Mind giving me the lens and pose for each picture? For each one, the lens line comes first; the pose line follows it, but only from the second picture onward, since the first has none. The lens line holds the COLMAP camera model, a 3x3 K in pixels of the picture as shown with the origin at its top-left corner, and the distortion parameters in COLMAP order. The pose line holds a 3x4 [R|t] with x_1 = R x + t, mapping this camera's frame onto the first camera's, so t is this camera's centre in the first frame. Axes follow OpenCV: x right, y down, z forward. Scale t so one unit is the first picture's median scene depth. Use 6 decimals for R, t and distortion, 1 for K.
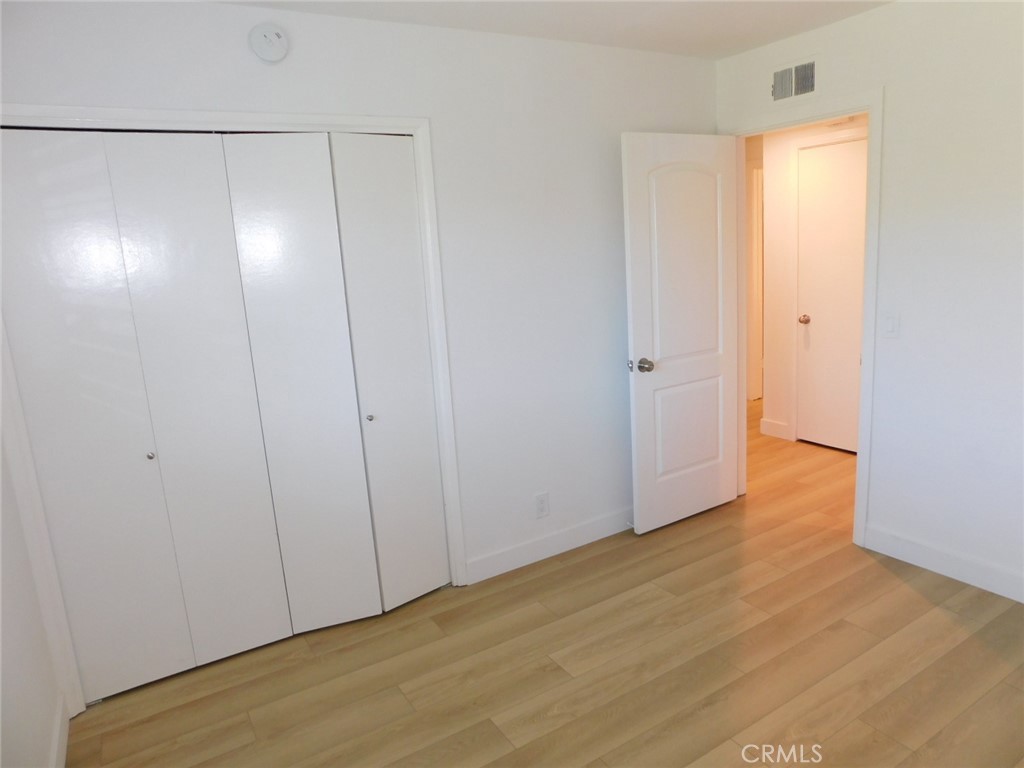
lens RADIAL K [[669.0, 0, 512.3], [0, 669.0, 380.6], [0, 0, 1]] dist [-0.067602, 0.050979]
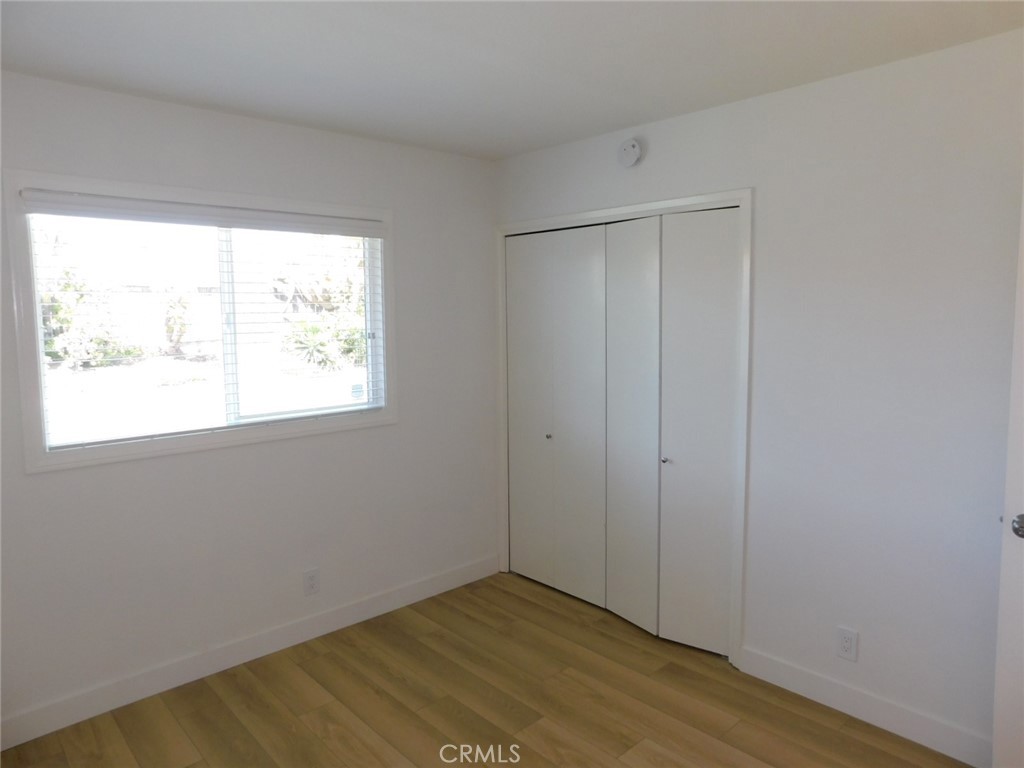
lens RADIAL K [[685.4, 0, 527.0], [0, 685.4, 377.4], [0, 0, 1]] dist [-0.035087, 0.003516]
pose [[0.195795, 0.146095, -0.969701, 0.908611], [-0.197087, 0.974527, 0.107028, -0.167775], [0.960636, 0.170160, 0.219601, 0.535489]]
